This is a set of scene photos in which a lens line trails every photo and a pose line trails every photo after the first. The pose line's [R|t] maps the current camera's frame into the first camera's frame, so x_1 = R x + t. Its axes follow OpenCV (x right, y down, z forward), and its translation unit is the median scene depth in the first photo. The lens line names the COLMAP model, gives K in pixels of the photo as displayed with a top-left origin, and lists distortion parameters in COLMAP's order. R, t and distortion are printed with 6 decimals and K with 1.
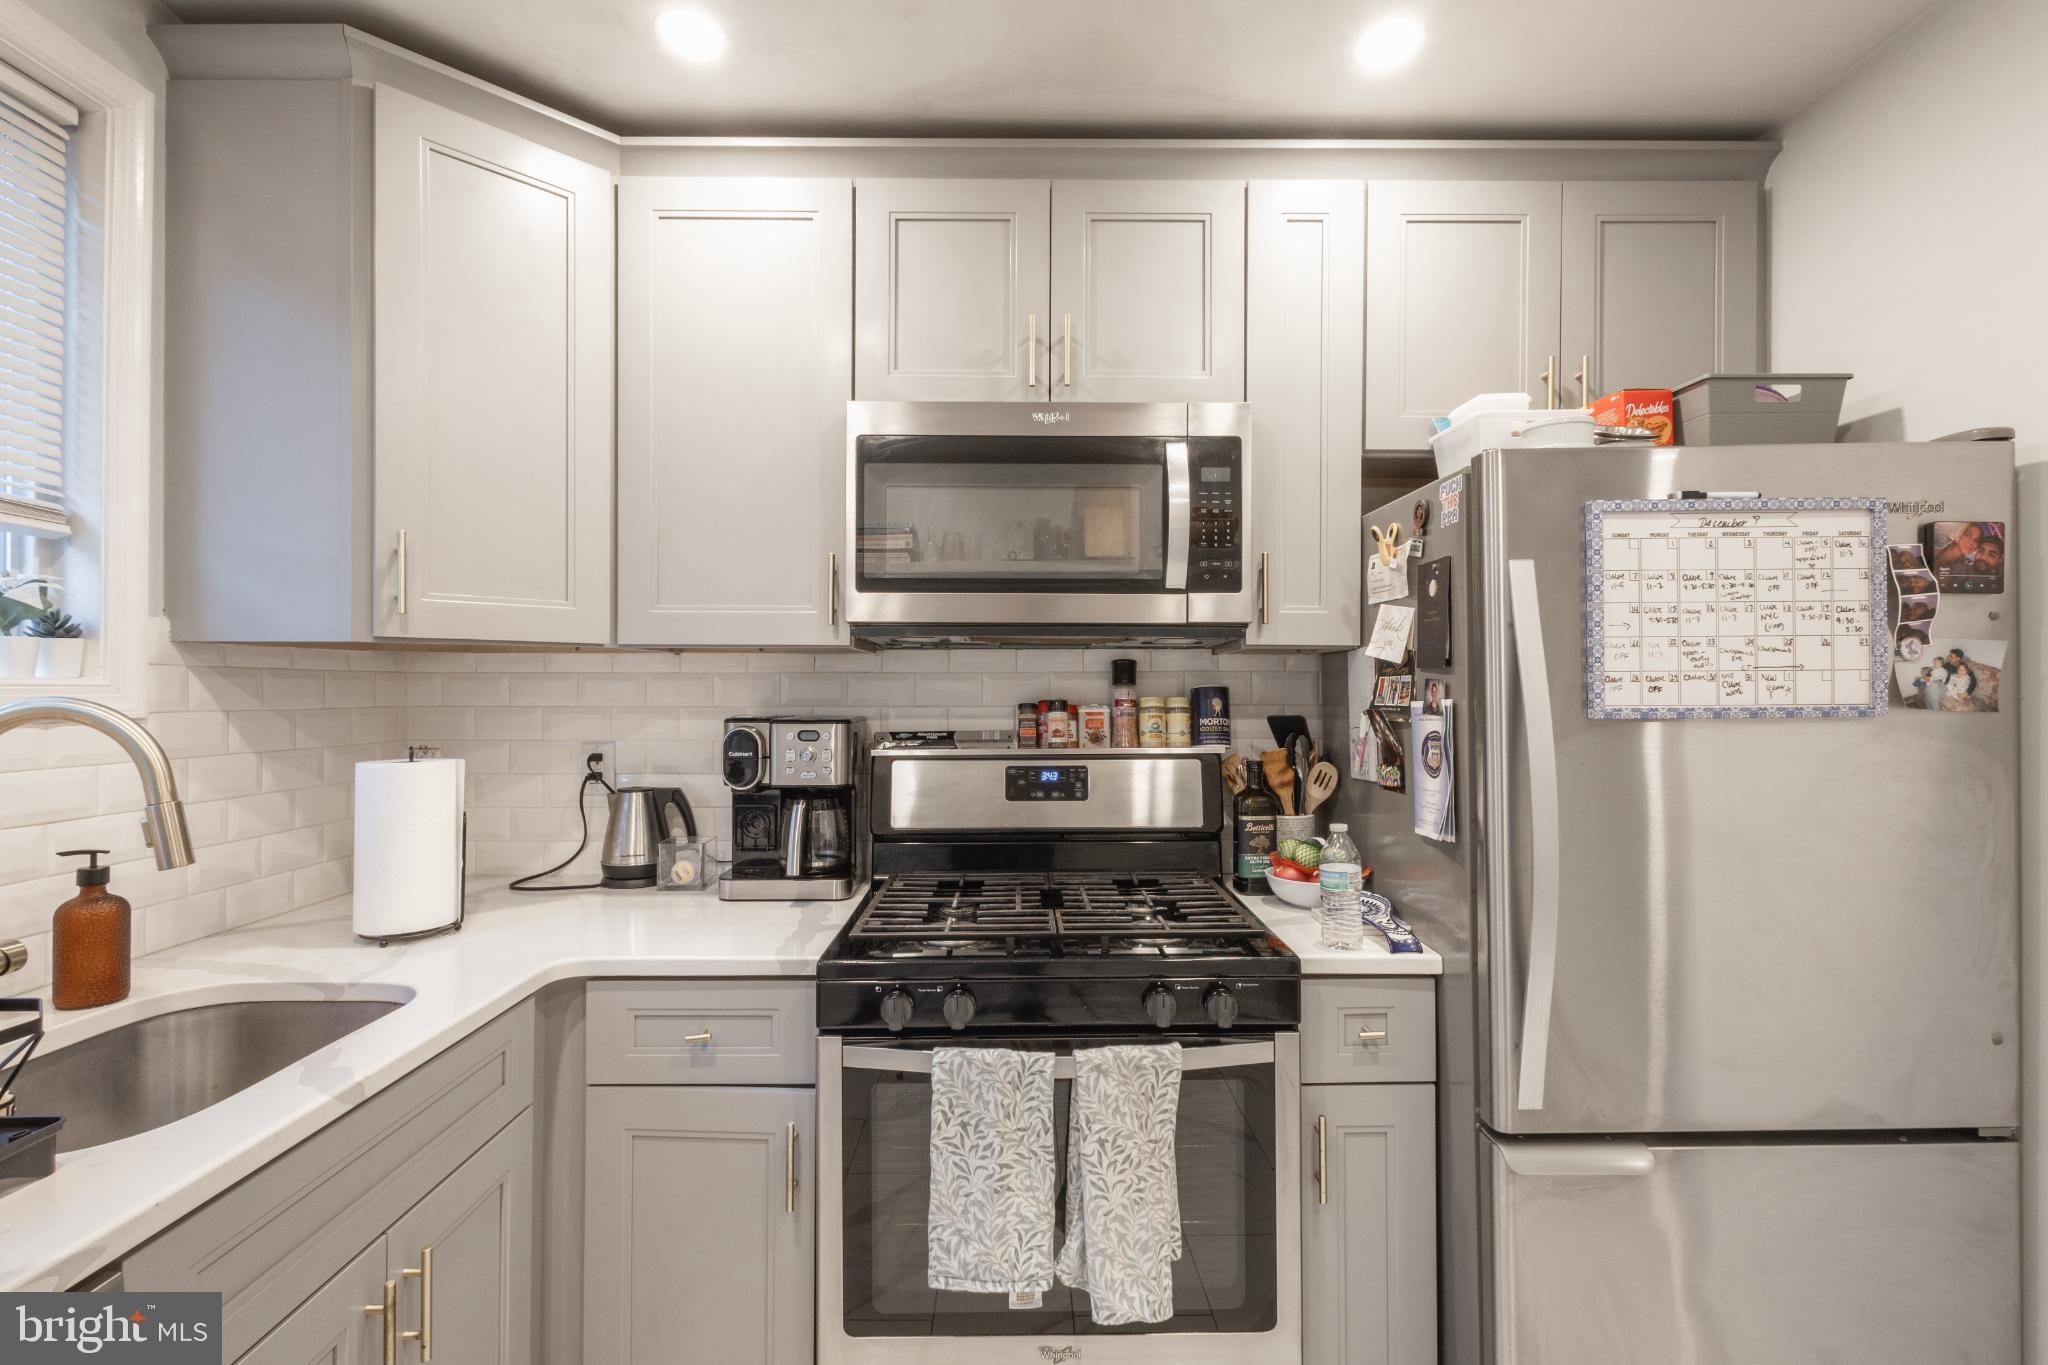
lens RADIAL K [[937.8, 0, 1021.7], [0, 937.8, 685.5], [0, 0, 1]] dist [0.010464, -0.003681]
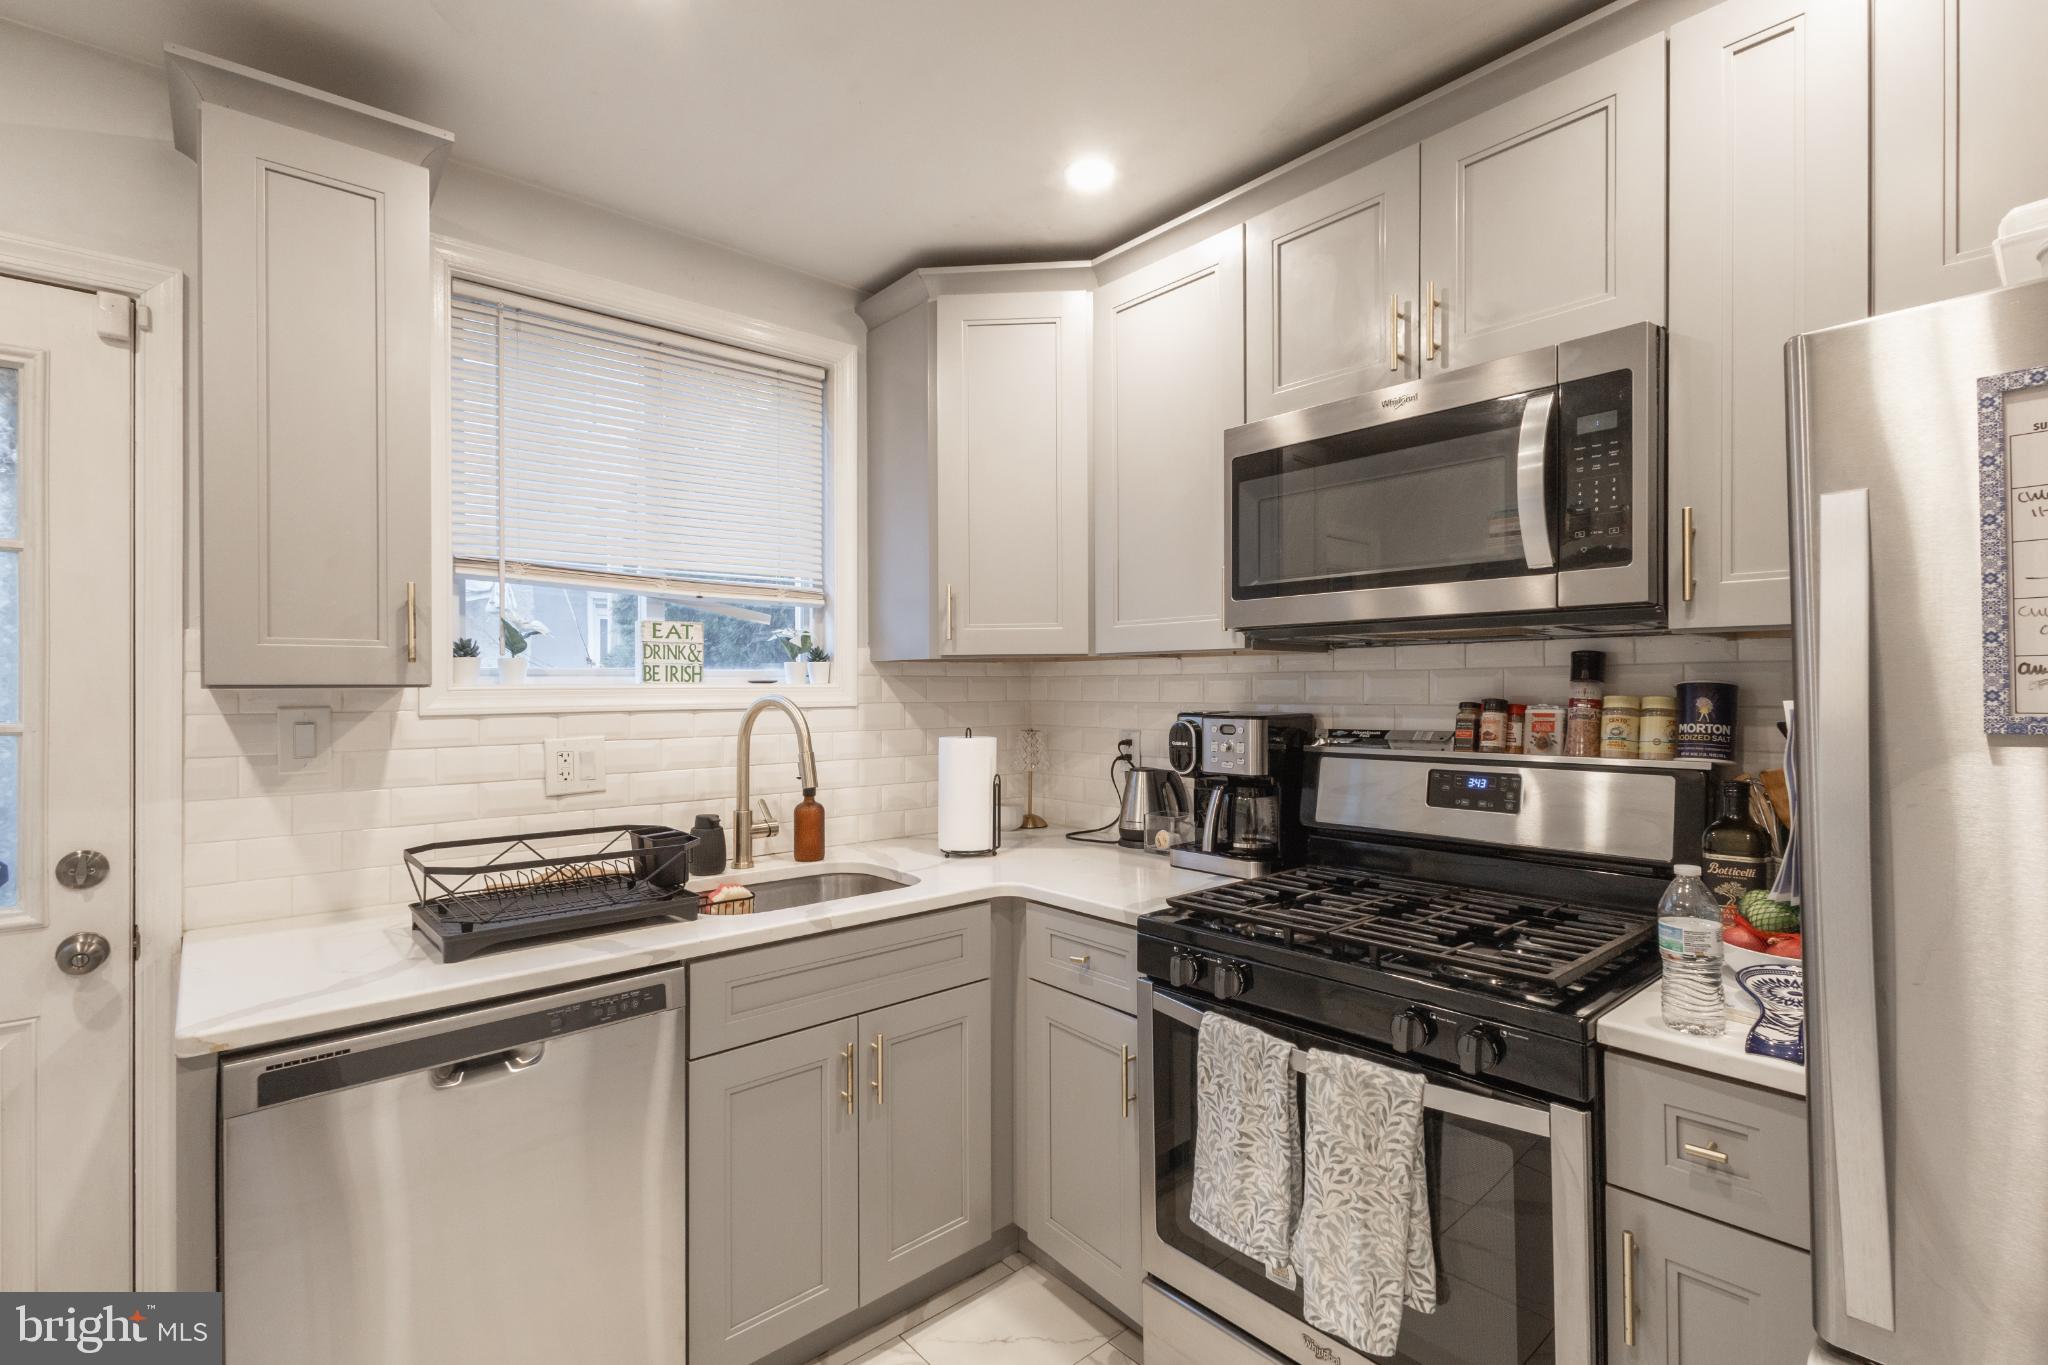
lens RADIAL K [[937.8, 0, 1025.6], [0, 937.8, 683.8], [0, 0, 1]] dist [0.010464, -0.003681]
pose [[0.652175, -0.006630, -0.758040, 0.553193], [0.007529, 0.999969, -0.002268, -0.000445], [0.758031, -0.004228, 0.652204, 0.102470]]
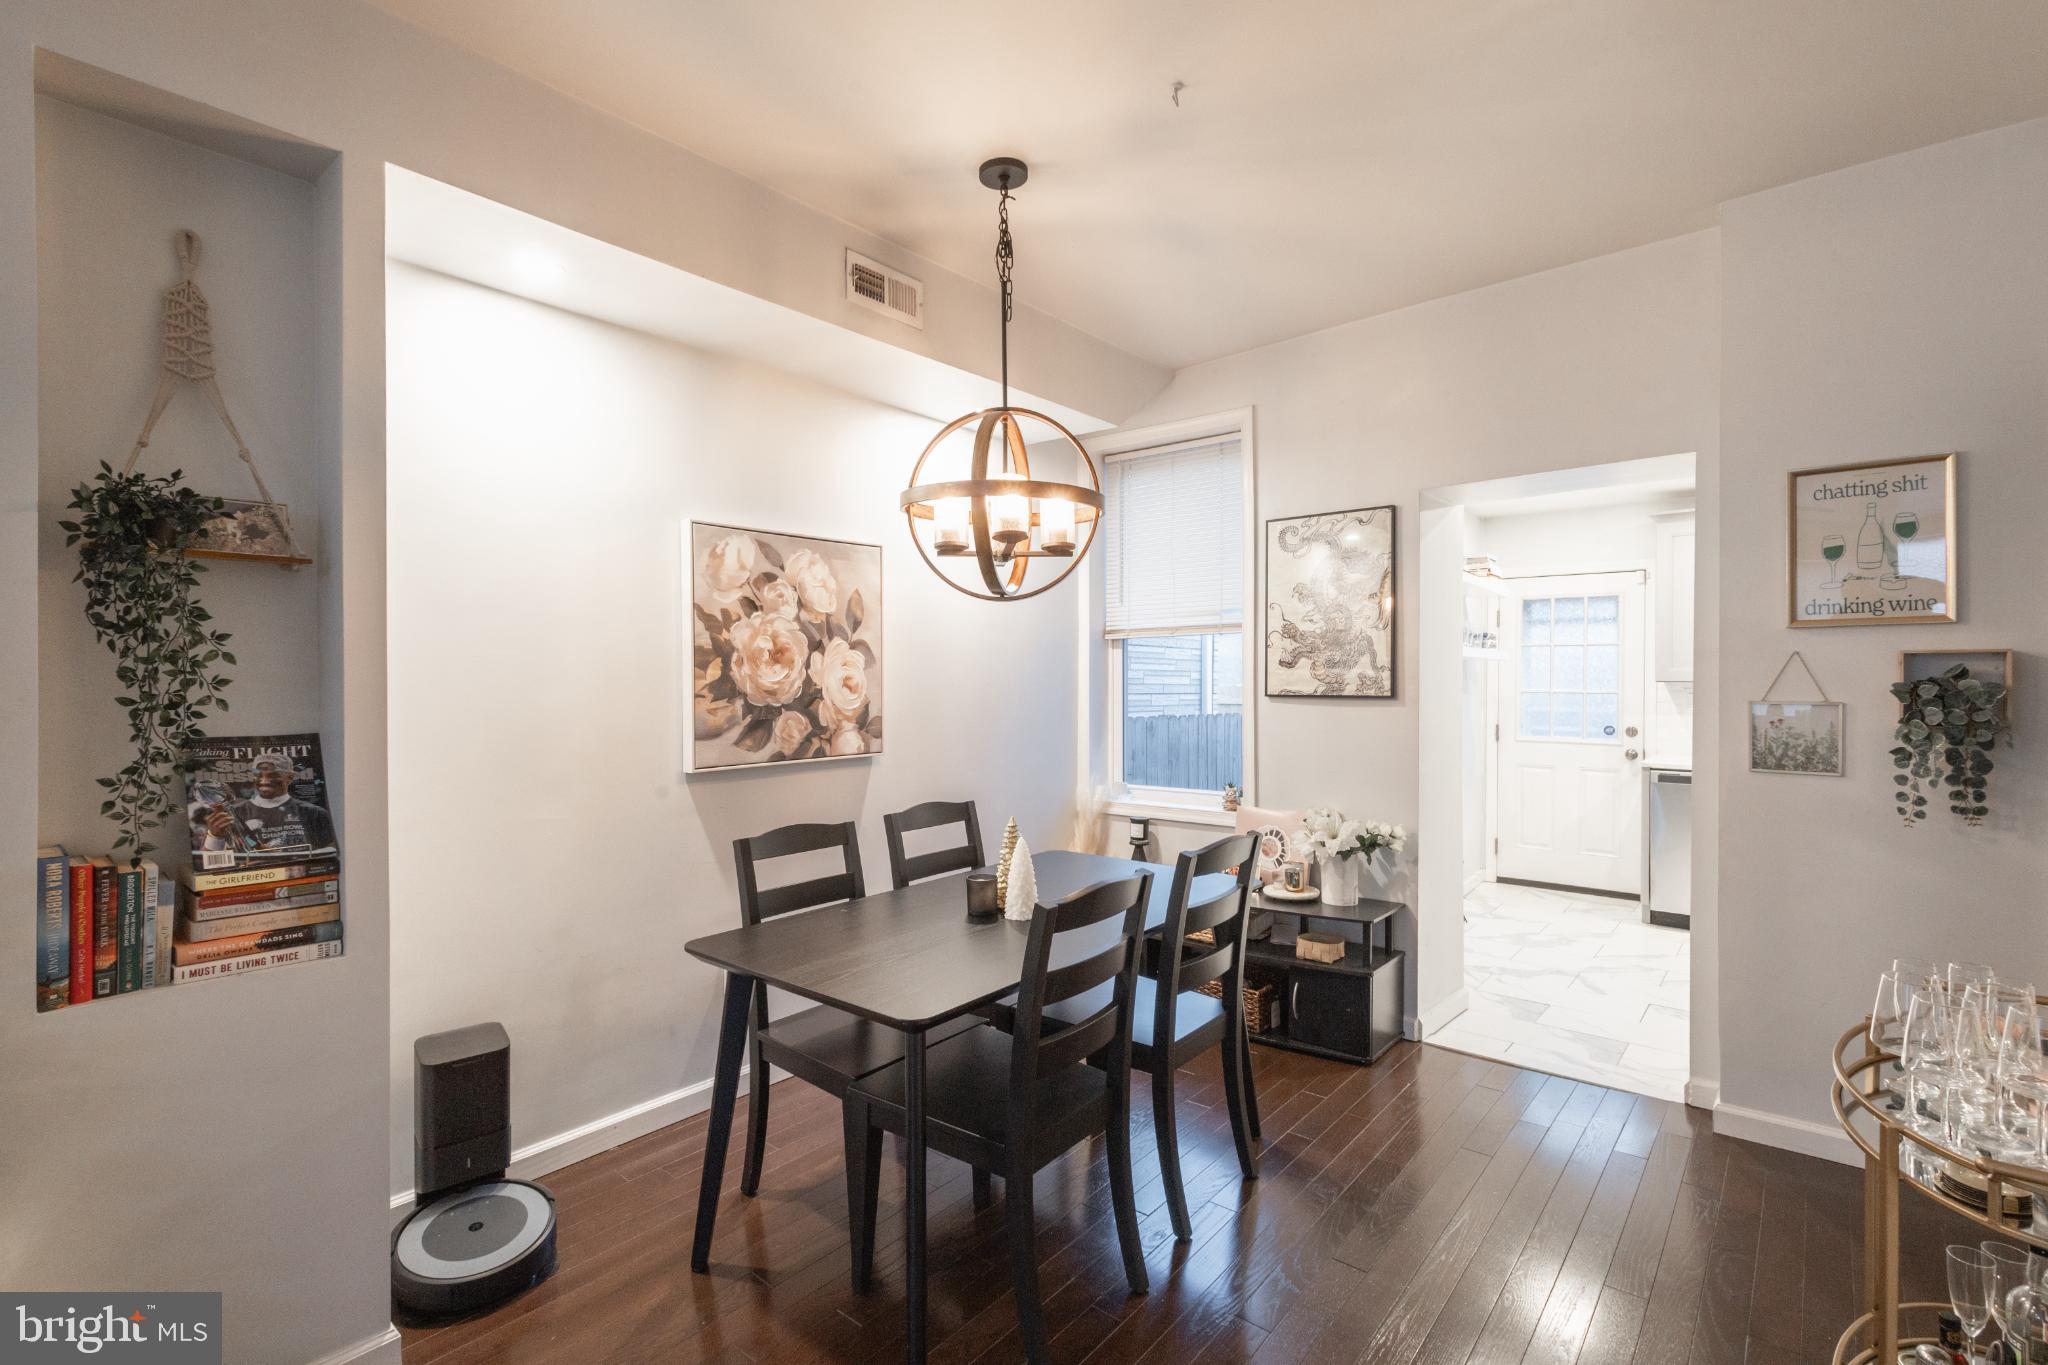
lens RADIAL K [[937.8, 0, 1014.9], [0, 937.8, 688.8], [0, 0, 1]] dist [0.010464, -0.003681]
pose [[-0.659301, 0.007136, -0.751845, 3.455108], [0.001360, 0.999965, 0.008298, -0.011309], [0.751878, 0.004448, -0.659287, 0.604368]]
